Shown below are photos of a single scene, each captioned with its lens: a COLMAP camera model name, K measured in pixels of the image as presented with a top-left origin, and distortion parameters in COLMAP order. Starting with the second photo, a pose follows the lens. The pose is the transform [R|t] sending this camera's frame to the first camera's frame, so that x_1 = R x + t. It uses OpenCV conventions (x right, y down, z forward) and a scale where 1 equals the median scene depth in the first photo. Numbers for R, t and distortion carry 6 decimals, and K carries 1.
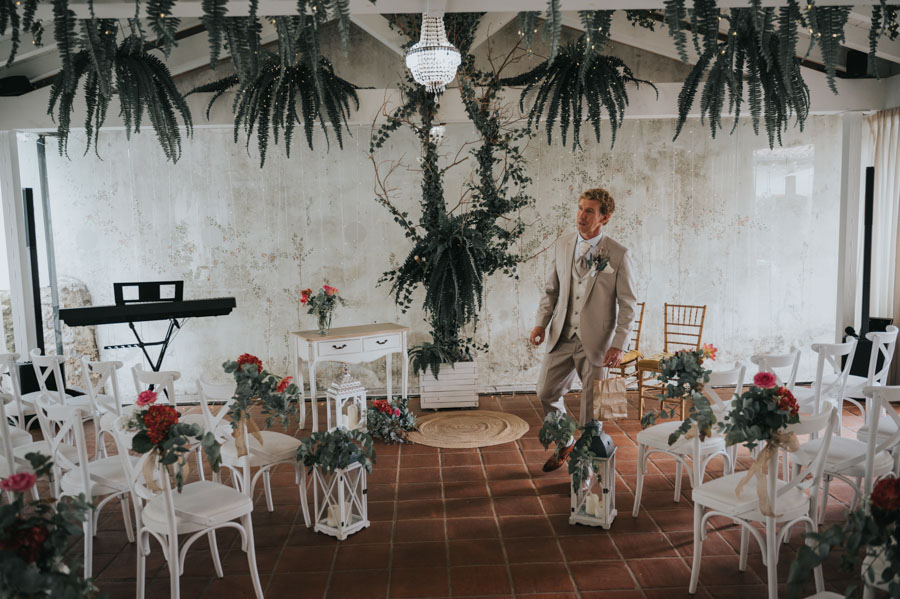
lens RADIAL K [[726.1, 0, 450.0], [0, 726.1, 299.5], [0, 0, 1]] dist [-0.003586, -0.001038]
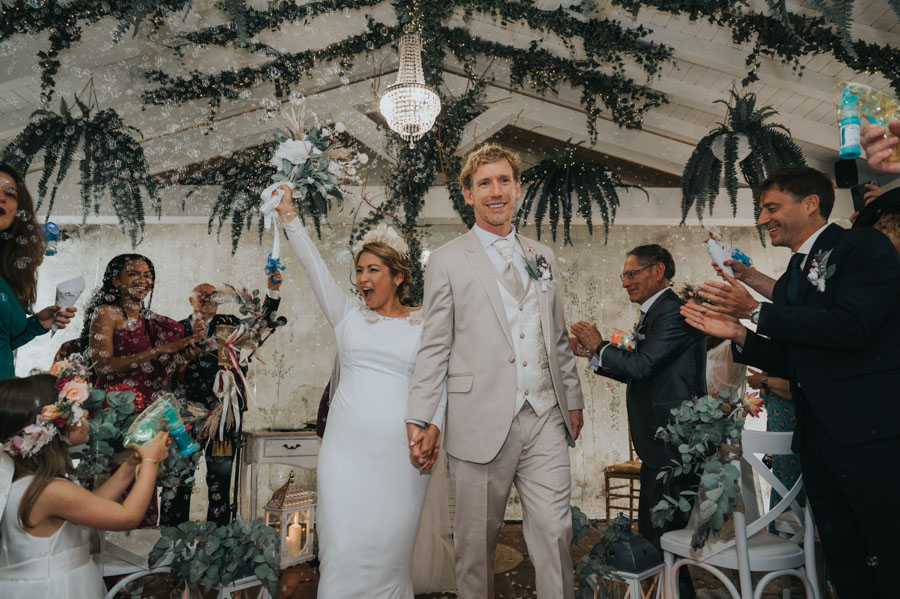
lens RADIAL K [[604.8, 0, 450.0], [0, 604.8, 299.5], [0, 0, 1]] dist [-0.000717, 0.001970]
pose [[0.999842, 0.016752, -0.005874, 0.026902], [-0.017730, 0.958784, -0.283583, 0.087455], [0.000881, 0.283642, 0.958930, 0.263045]]
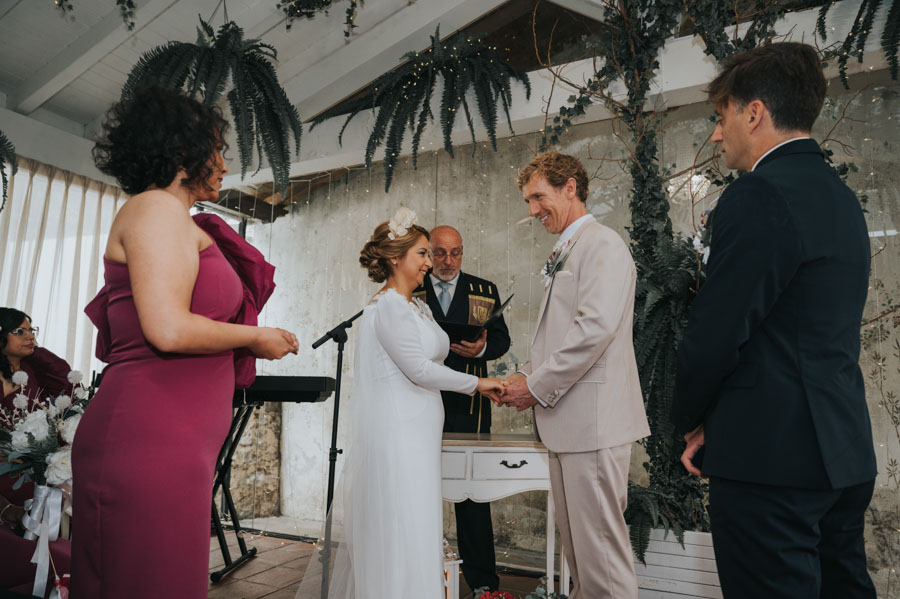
lens RADIAL K [[604.8, 0, 450.0], [0, 604.8, 299.5], [0, 0, 1]] dist [-0.000717, 0.001970]
pose [[0.876969, -0.033164, -0.479402, 0.066217], [-0.091950, 0.967602, -0.235140, 0.047853], [0.471668, 0.250291, 0.845508, 0.557849]]
